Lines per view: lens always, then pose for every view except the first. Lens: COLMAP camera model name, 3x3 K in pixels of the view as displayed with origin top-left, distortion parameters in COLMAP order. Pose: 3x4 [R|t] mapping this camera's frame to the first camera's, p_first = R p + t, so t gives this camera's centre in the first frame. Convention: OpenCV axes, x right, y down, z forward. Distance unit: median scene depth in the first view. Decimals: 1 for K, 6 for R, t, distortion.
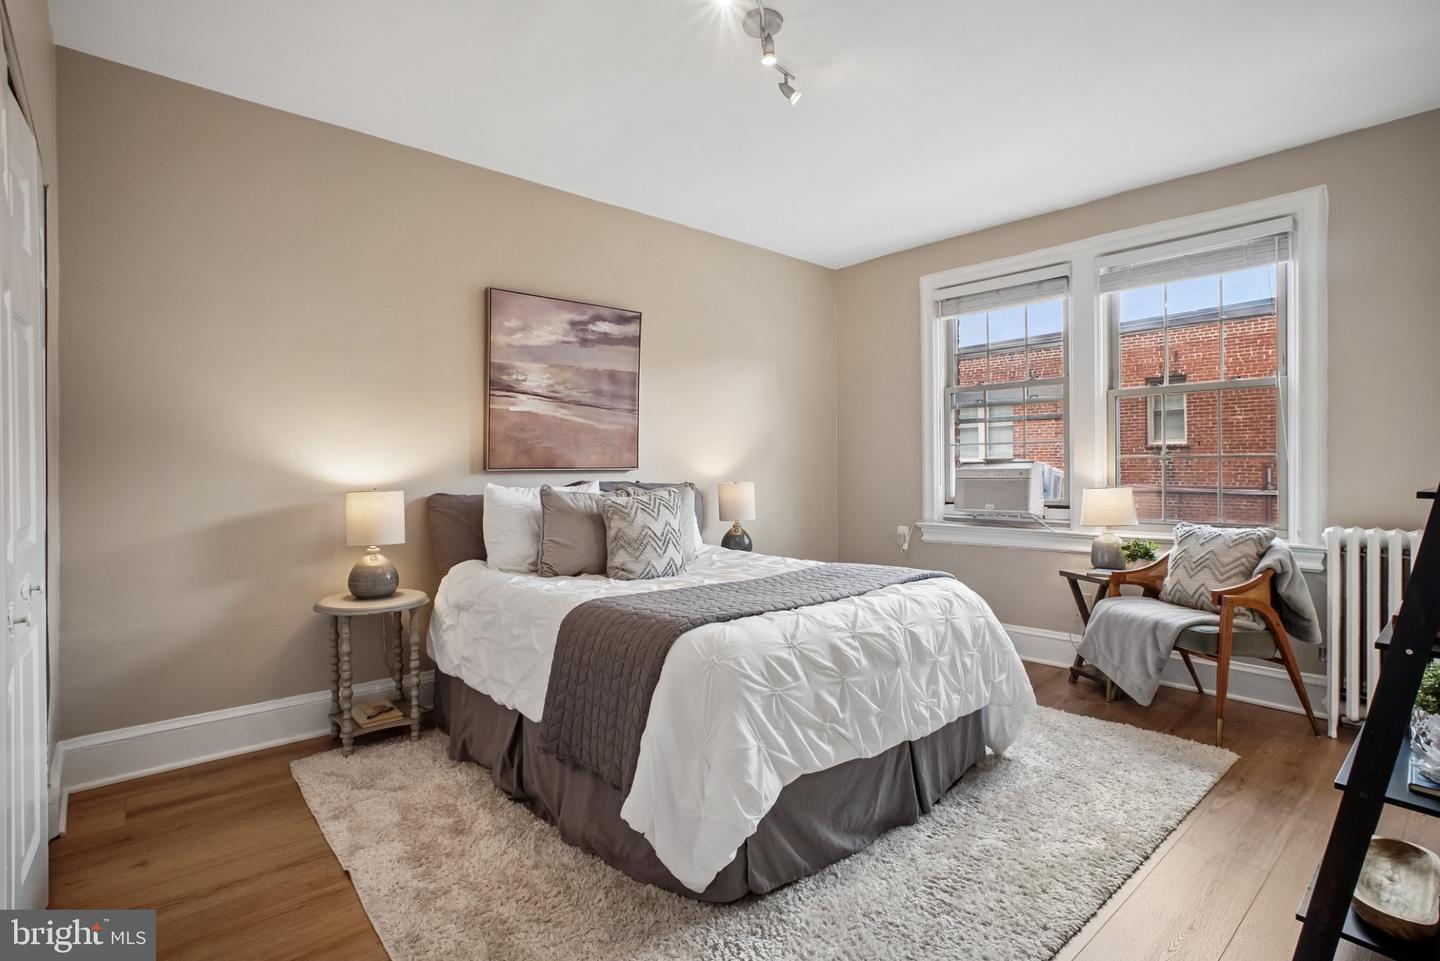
lens RADIAL K [[697.6, 0, 712.8], [0, 697.6, 494.2], [0, 0, 1]] dist [-0.048217, 0.030656]
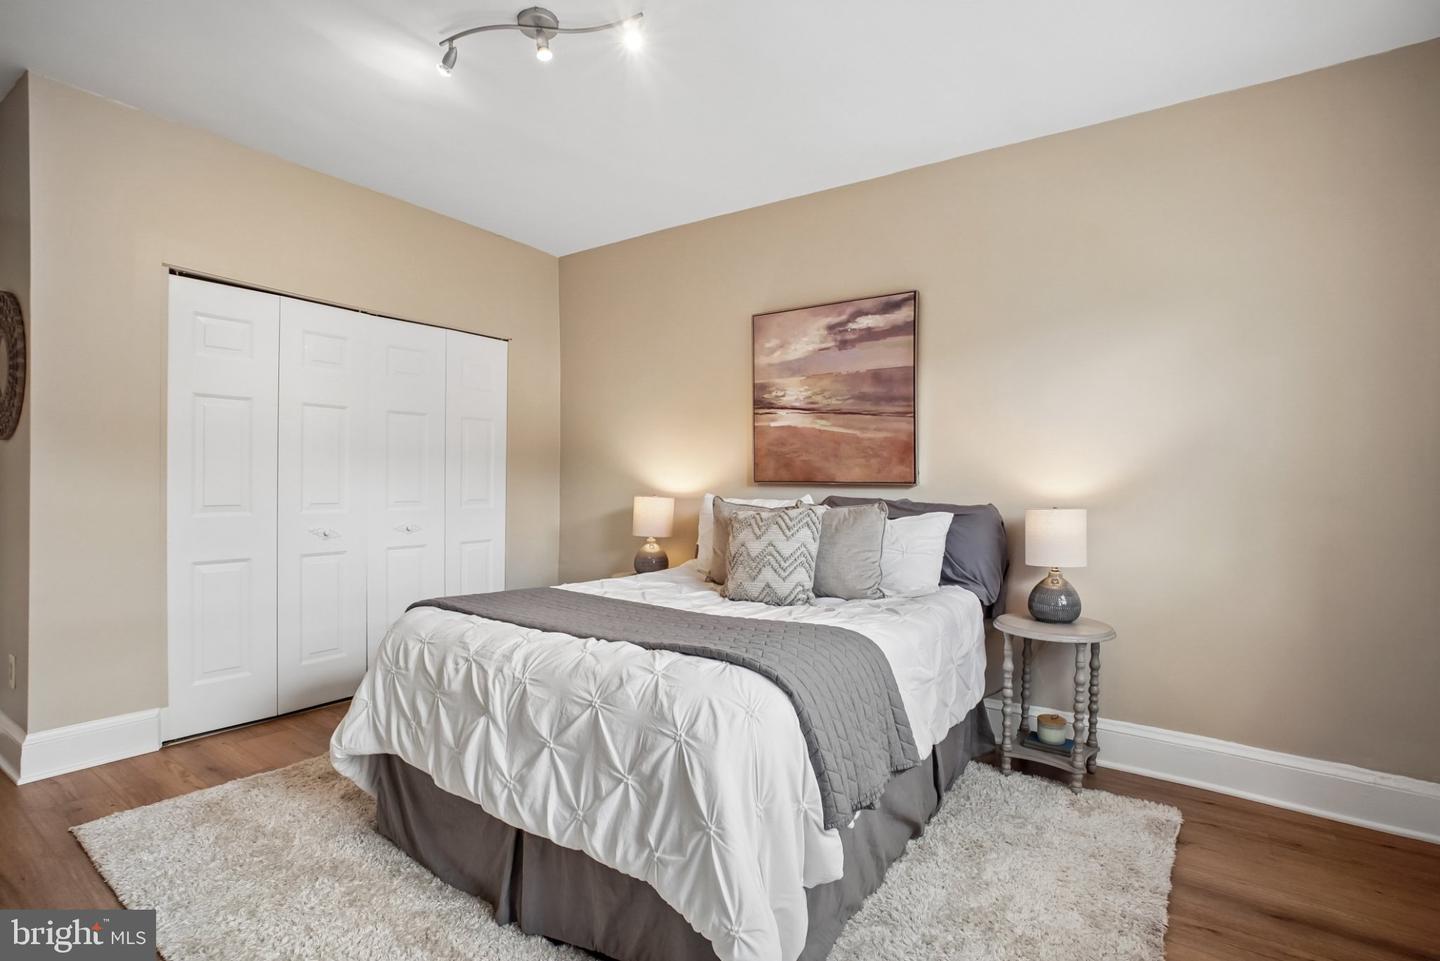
lens RADIAL K [[697.6, 0, 712.8], [0, 697.6, 494.2], [0, 0, 1]] dist [-0.048217, 0.030656]
pose [[0.221708, 0.018202, -0.974943, 0.677707], [-0.056451, 0.998388, 0.005802, -0.018567], [0.973478, 0.053750, 0.222378, 0.649893]]
